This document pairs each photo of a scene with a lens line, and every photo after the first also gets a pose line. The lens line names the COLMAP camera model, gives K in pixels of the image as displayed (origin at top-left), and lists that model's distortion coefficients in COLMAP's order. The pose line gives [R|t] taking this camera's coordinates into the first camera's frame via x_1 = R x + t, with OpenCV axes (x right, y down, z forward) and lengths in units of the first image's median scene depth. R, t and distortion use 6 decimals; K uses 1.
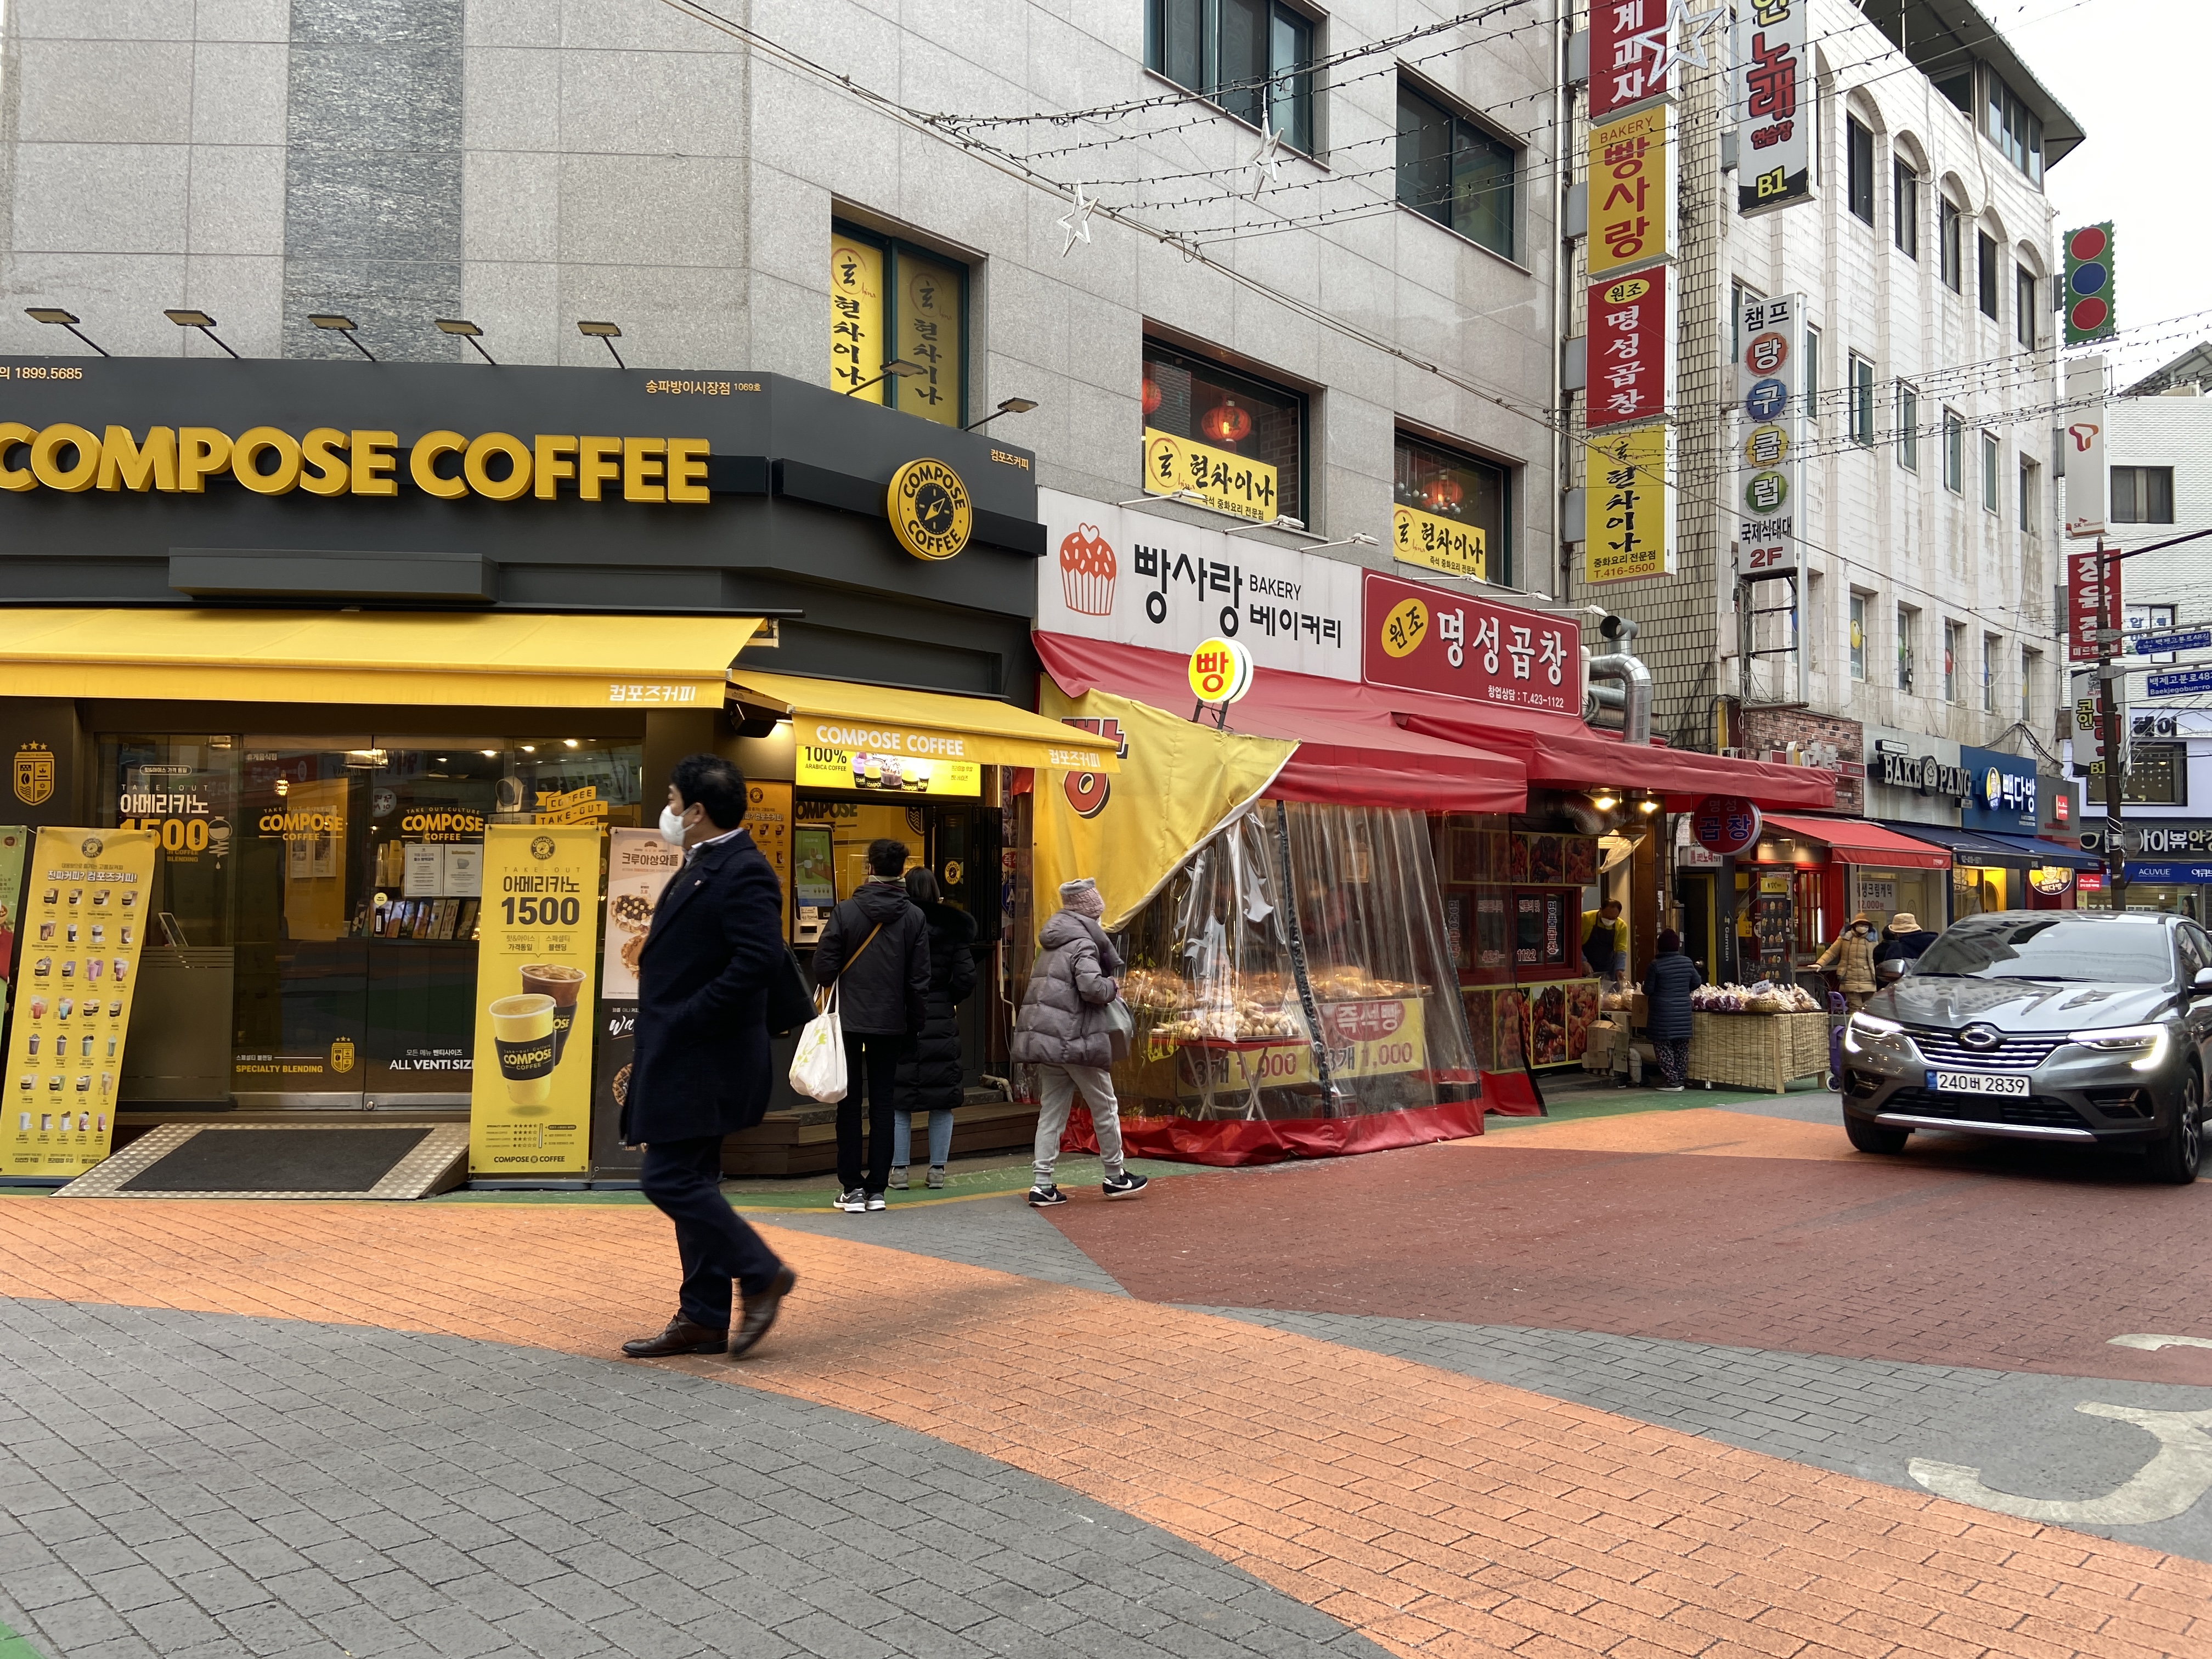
lens RADIAL K [[1666.4, 0, 1108.8], [0, 1666.4, 821.1], [0, 0, 1]] dist [0.054497, -0.007547]
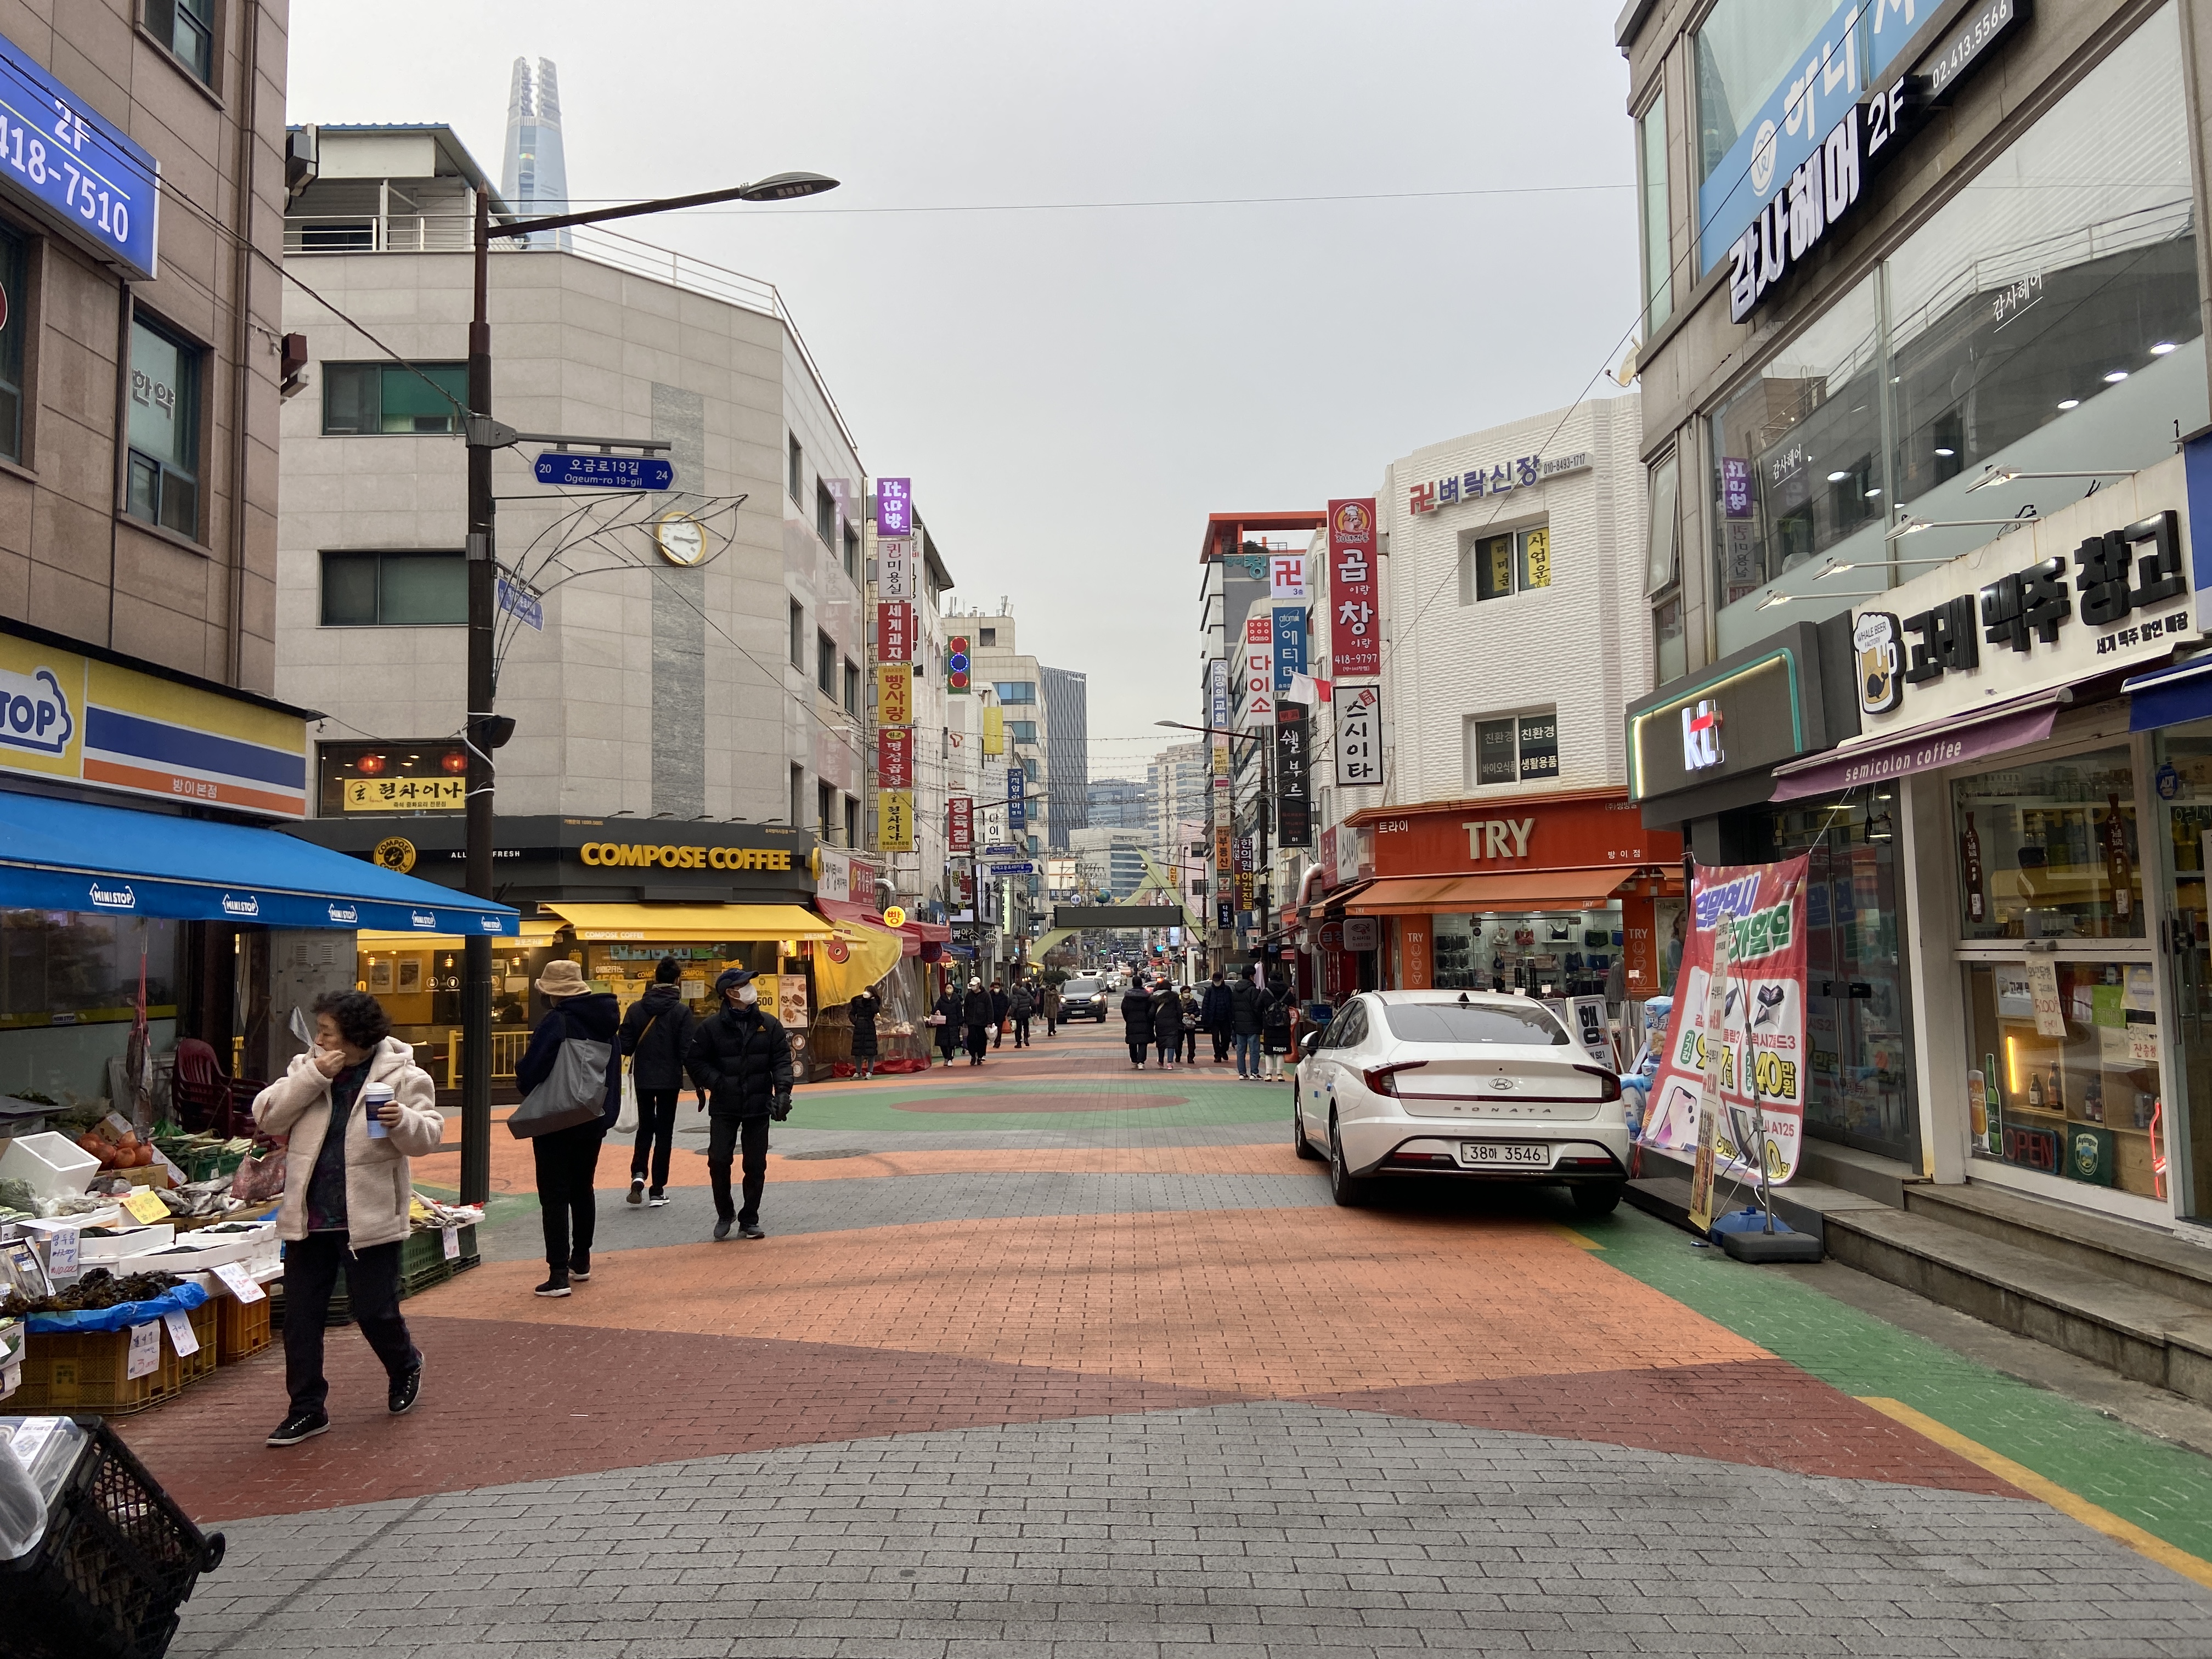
lens RADIAL K [[1666.4, 0, 1104.2], [0, 1666.4, 826.8], [0, 0, 1]] dist [0.054497, -0.007547]
pose [[0.733437, 0.035014, 0.678855, -1.874220], [-0.012179, 0.999189, -0.038378, -0.152443], [-0.679648, 0.019880, 0.733269, -1.656941]]
